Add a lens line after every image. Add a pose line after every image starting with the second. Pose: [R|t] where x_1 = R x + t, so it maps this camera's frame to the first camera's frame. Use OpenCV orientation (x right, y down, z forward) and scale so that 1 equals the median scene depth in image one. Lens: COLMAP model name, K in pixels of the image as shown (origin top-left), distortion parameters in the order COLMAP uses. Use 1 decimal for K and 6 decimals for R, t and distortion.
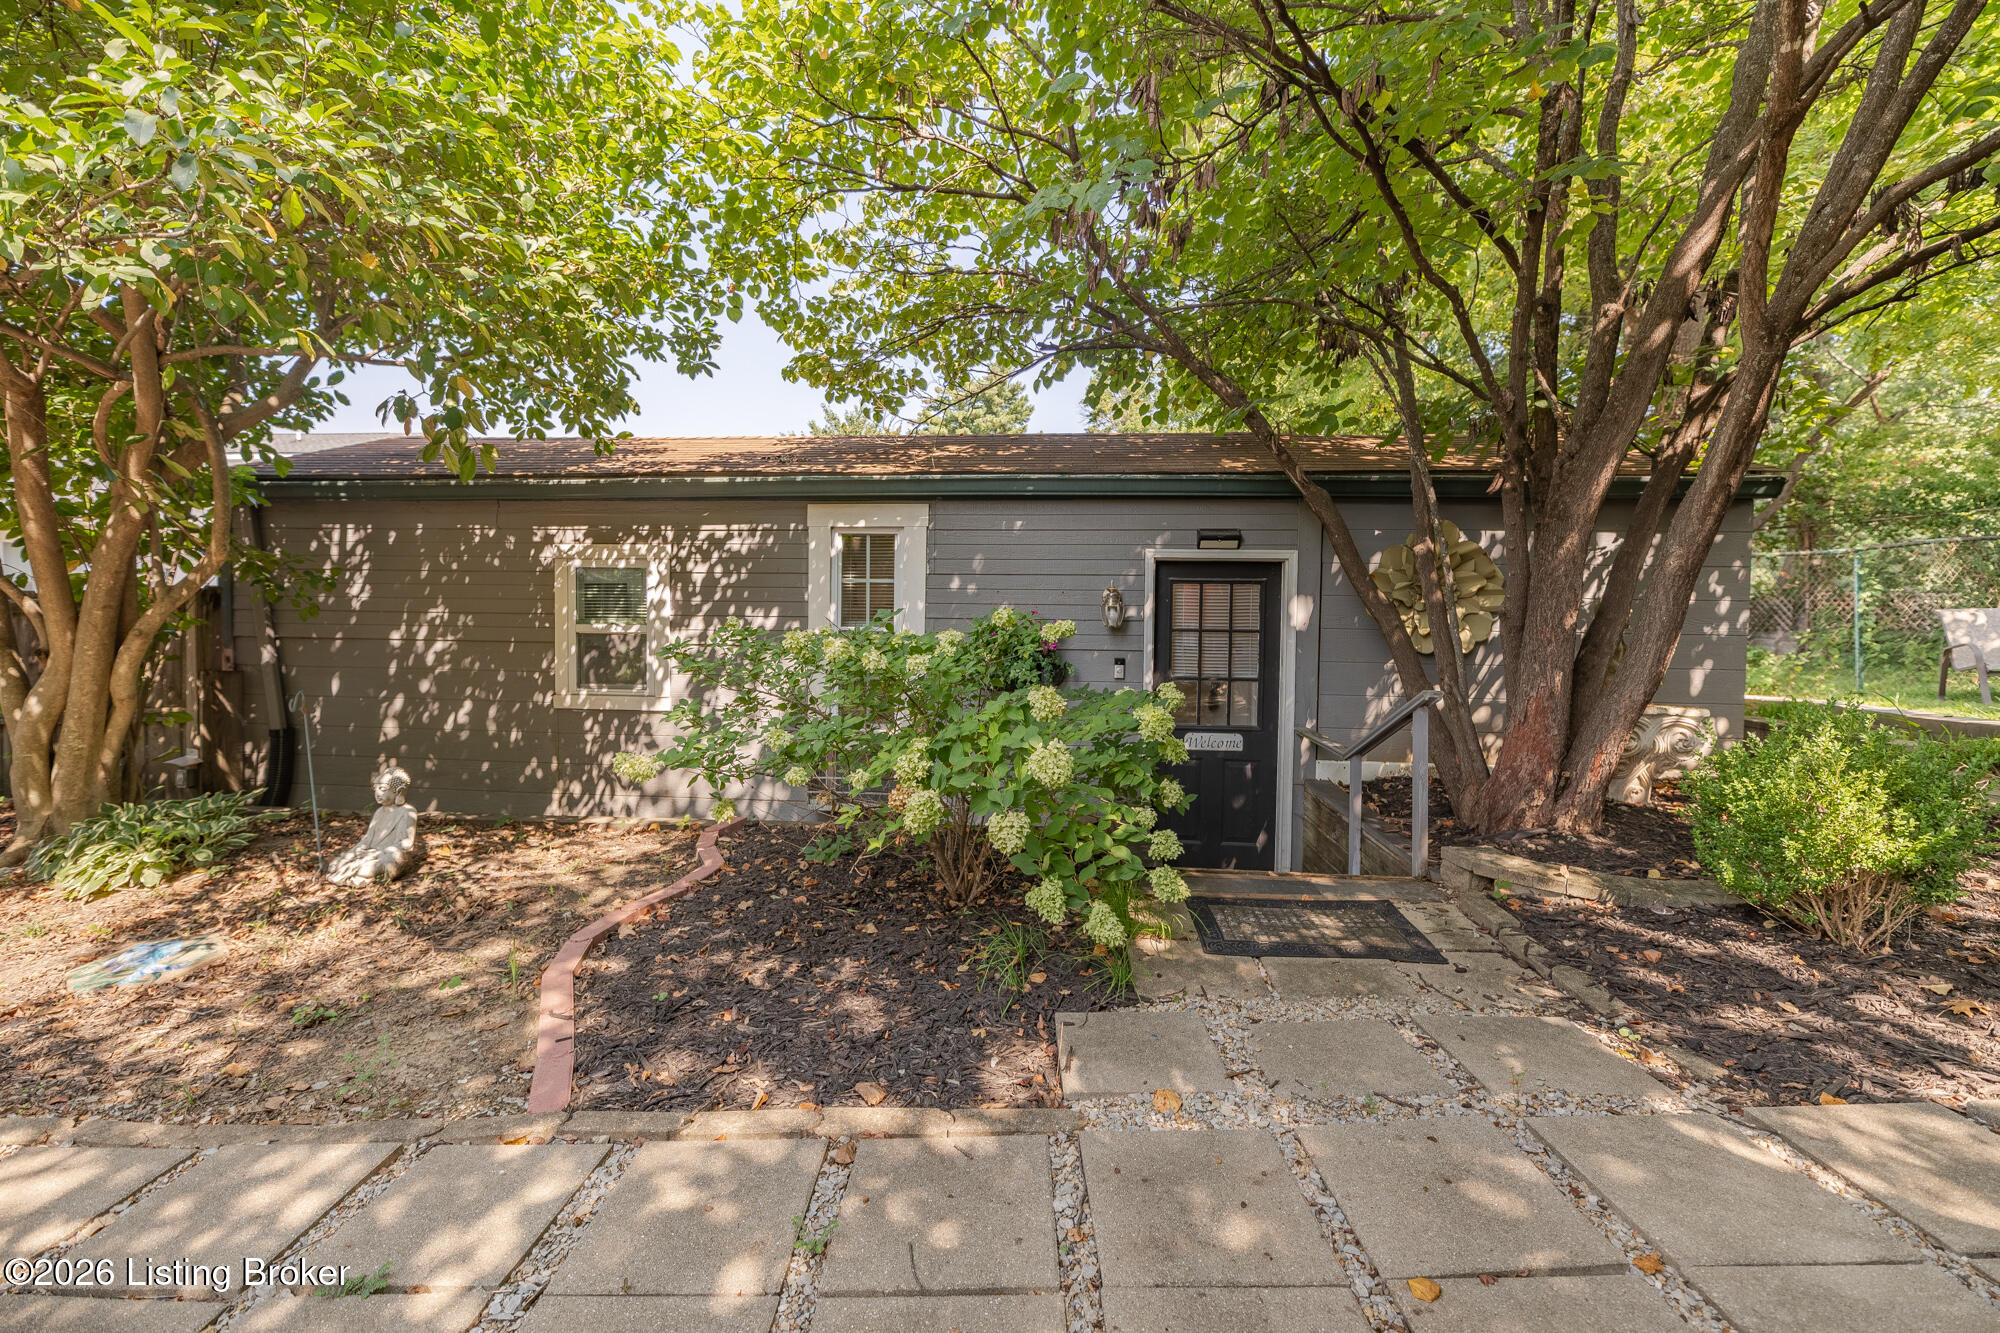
lens RADIAL K [[845.2, 0, 1019.4], [0, 845.2, 629.2], [0, 0, 1]] dist [-0.003672, -0.000961]
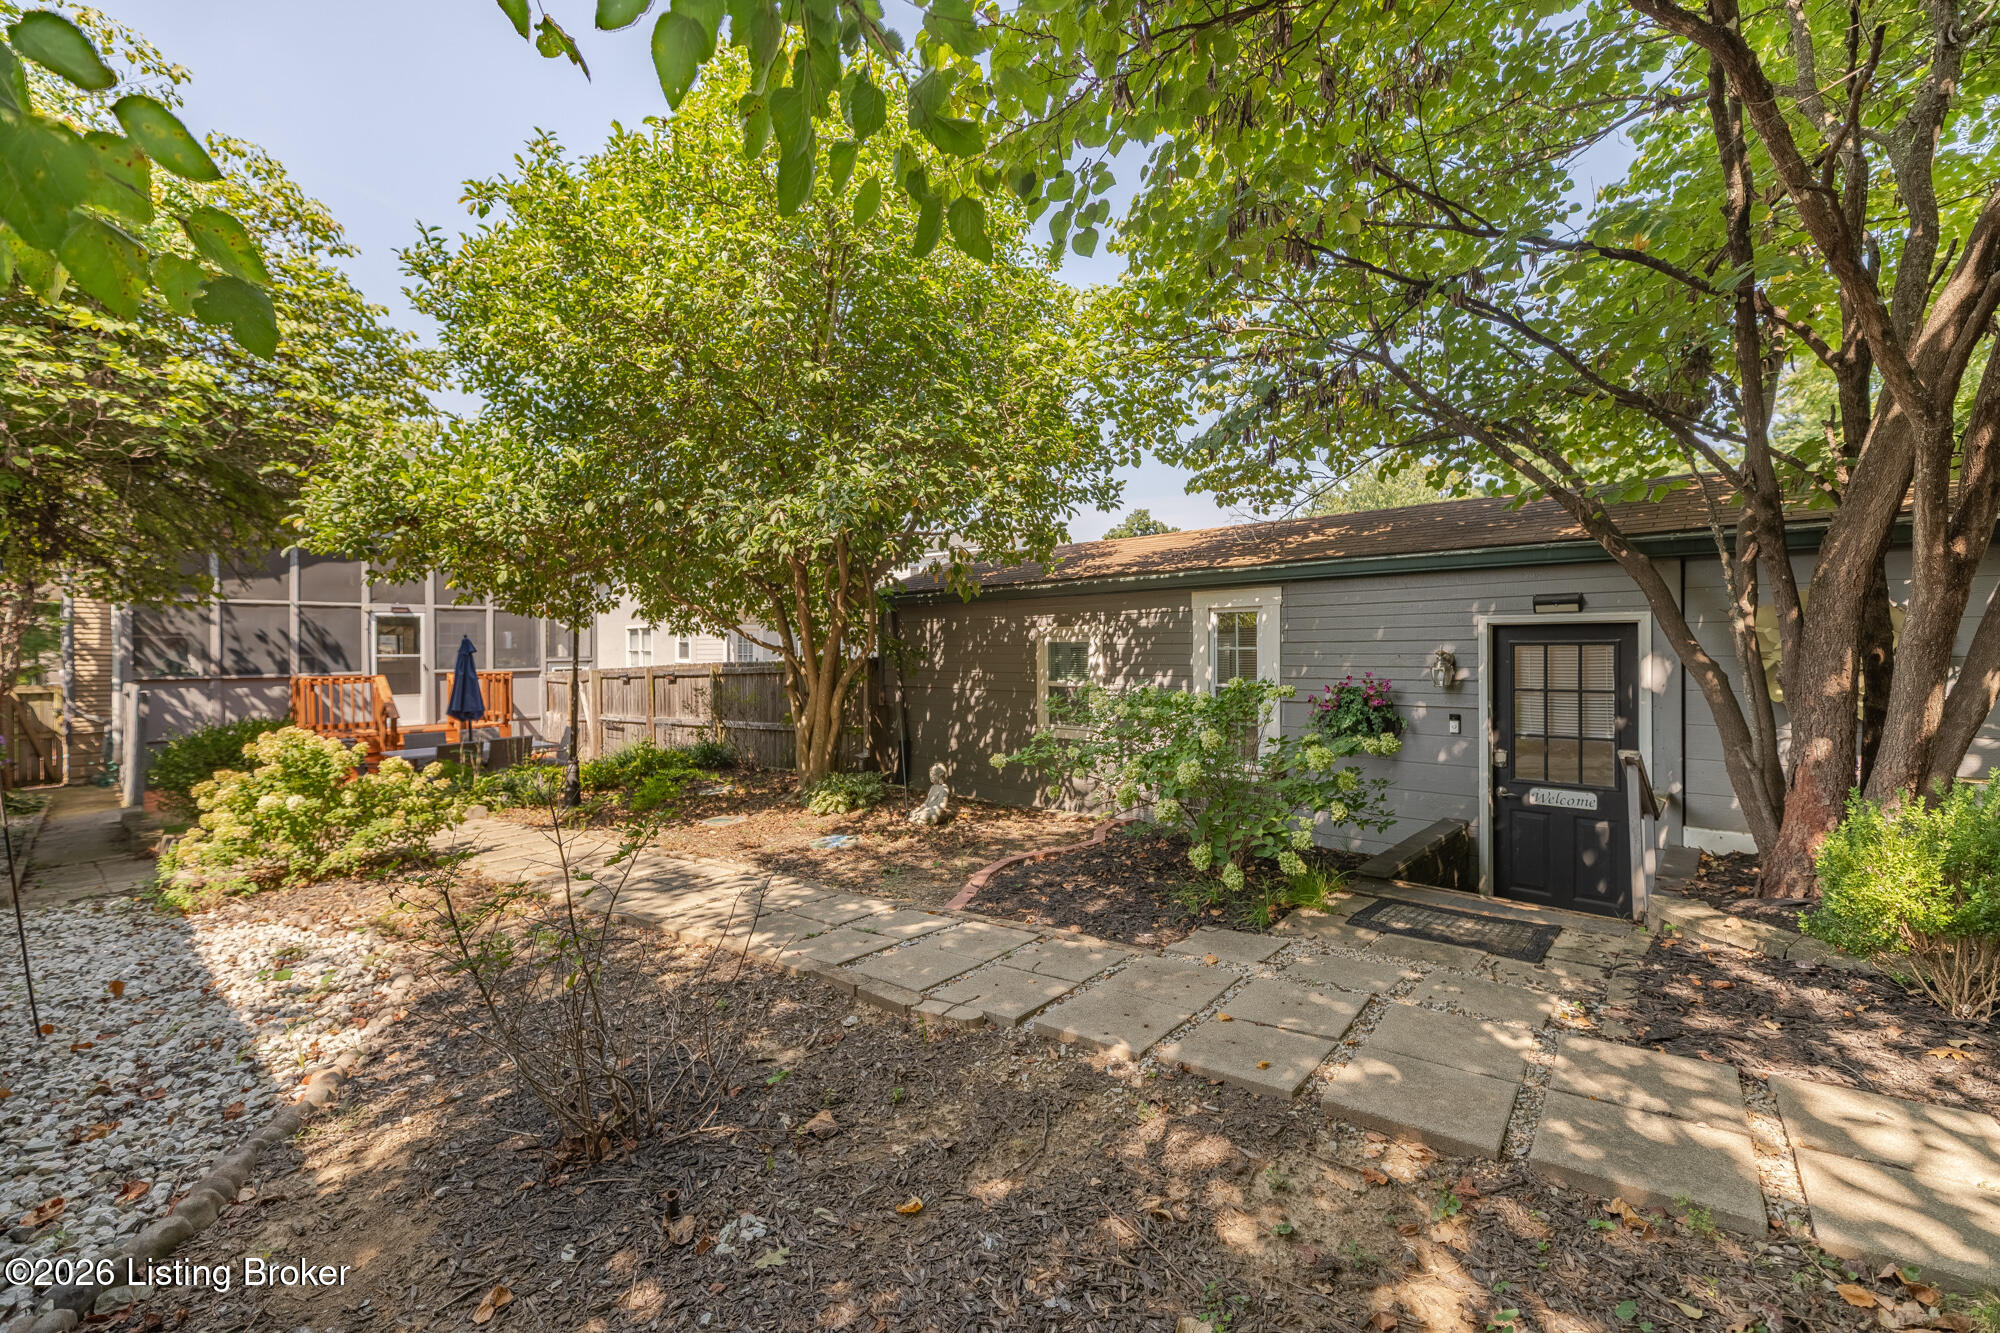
lens RADIAL K [[845.2, 0, 1001.4], [0, 845.2, 662.9], [0, 0, 1]] dist [-0.003672, -0.000961]
pose [[0.798403, -0.004676, -0.602105, 0.312430], [-0.004274, 0.999901, -0.013433, -0.016149], [0.602108, 0.013298, 0.798304, -0.246055]]
